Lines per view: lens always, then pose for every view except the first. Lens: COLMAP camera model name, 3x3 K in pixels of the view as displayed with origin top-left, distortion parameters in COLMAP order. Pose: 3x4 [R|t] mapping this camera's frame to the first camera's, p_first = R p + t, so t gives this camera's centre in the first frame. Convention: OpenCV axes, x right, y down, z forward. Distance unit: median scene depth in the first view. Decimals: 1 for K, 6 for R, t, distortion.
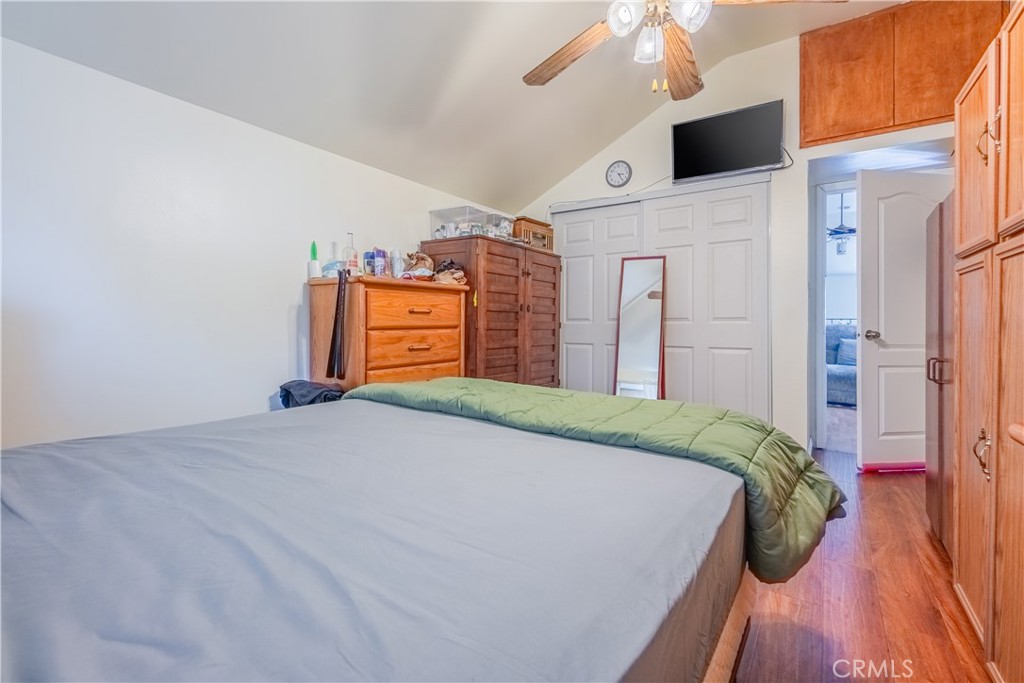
lens RADIAL K [[447.5, 0, 507.7], [0, 447.5, 338.9], [0, 0, 1]] dist [-0.000173, -0.000186]
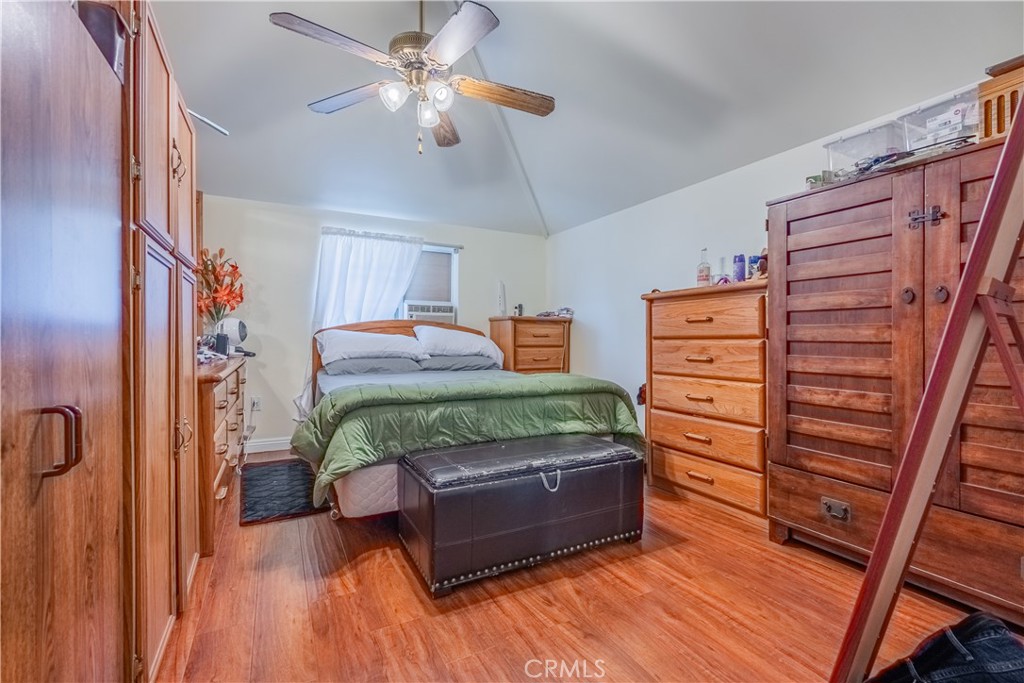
lens RADIAL K [[447.5, 0, 507.7], [0, 447.5, 338.9], [0, 0, 1]] dist [-0.000173, -0.000186]
pose [[-0.461776, -0.004721, -0.886984, 0.811328], [-0.033235, 0.999376, 0.011983, -0.020023], [0.886374, 0.035012, -0.461645, 1.072406]]
